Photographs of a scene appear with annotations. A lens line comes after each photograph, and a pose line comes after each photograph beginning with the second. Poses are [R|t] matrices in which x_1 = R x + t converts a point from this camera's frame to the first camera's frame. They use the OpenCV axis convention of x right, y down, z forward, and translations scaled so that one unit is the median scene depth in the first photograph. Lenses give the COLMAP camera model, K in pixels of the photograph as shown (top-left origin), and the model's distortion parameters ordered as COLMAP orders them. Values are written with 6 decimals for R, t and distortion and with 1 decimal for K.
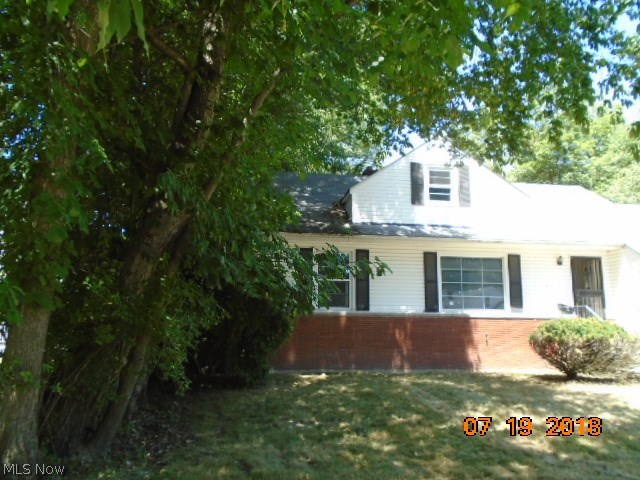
lens RADIAL K [[493.4, 0, 320.2], [0, 493.4, 238.7], [0, 0, 1]] dist [0.000526, -0.002179]
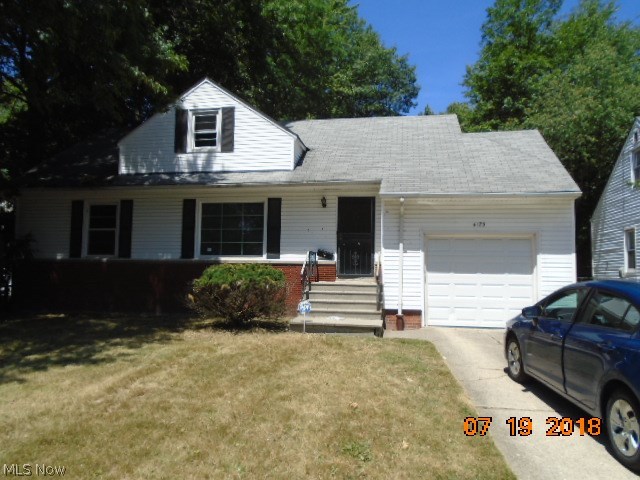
lens RADIAL K [[493.4, 0, 319.5], [0, 493.4, 242.3], [0, 0, 1]] dist [0.000526, -0.002179]
pose [[0.955299, -0.019442, -0.295000, 0.779110], [0.050073, 0.994059, 0.096641, 0.030663], [0.291369, -0.107092, 0.950597, 0.110516]]
